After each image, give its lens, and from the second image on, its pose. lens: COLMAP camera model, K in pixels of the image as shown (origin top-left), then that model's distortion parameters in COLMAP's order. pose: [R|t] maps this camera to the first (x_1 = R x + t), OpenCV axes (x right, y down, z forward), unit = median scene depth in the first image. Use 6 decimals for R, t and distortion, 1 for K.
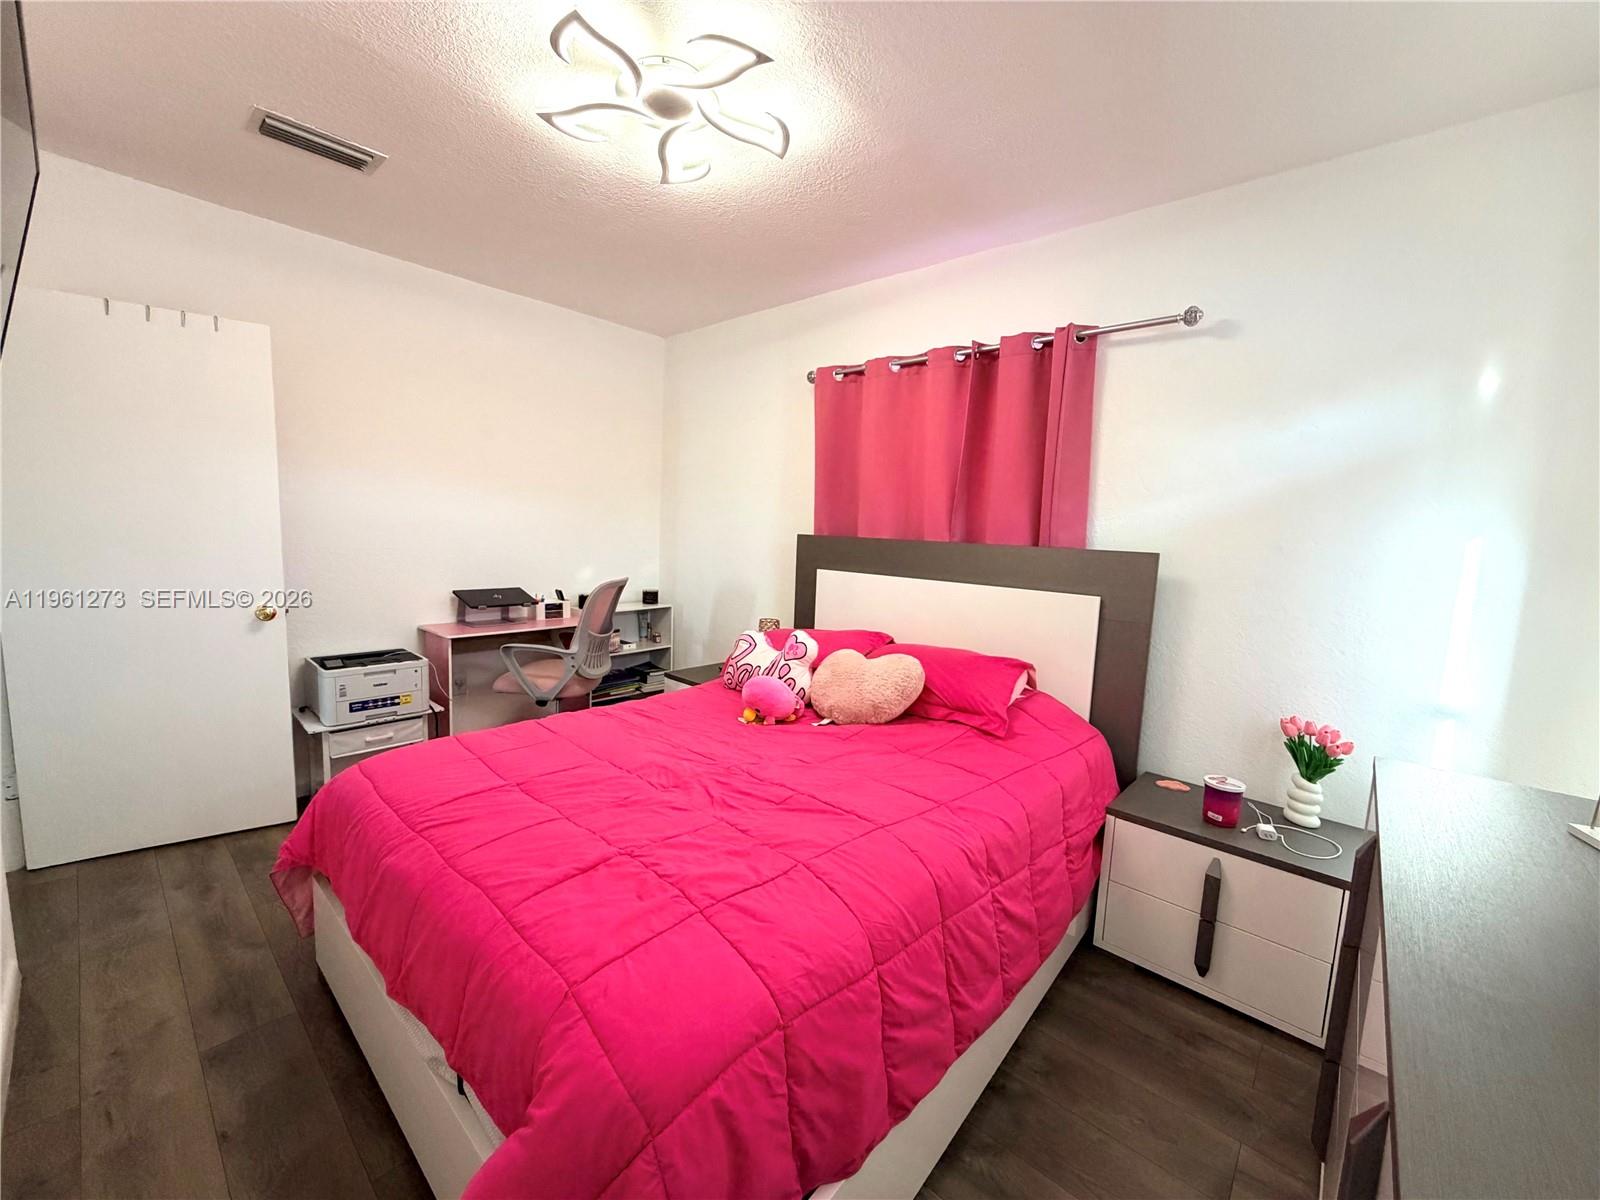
lens RADIAL K [[636.1, 0, 791.1], [0, 636.1, 602.1], [0, 0, 1]] dist [-0.001822, 0.000614]
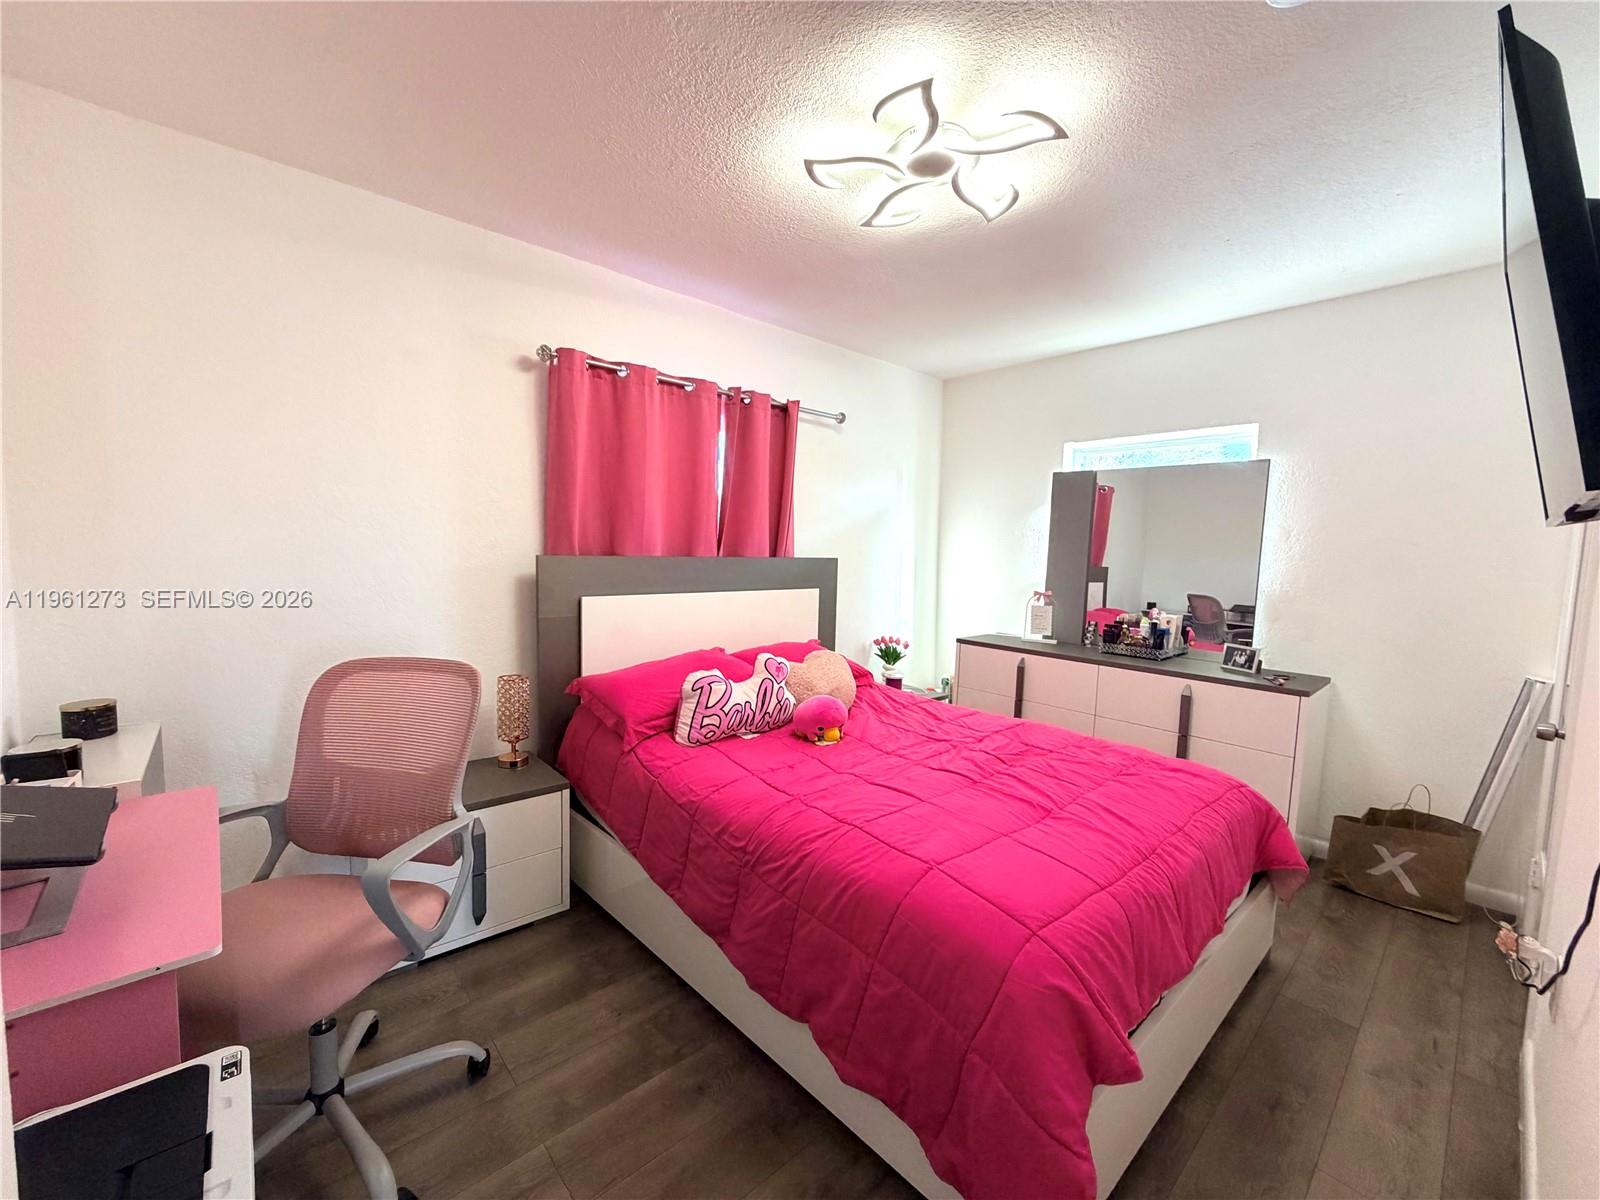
lens RADIAL K [[636.1, 0, 791.0], [0, 636.1, 598.1], [0, 0, 1]] dist [-0.001822, 0.000614]
pose [[0.118412, -0.119631, 0.985732, -0.938017], [0.092234, 0.989749, 0.109039, -0.144128], [-0.988672, 0.078006, 0.128232, 0.800475]]
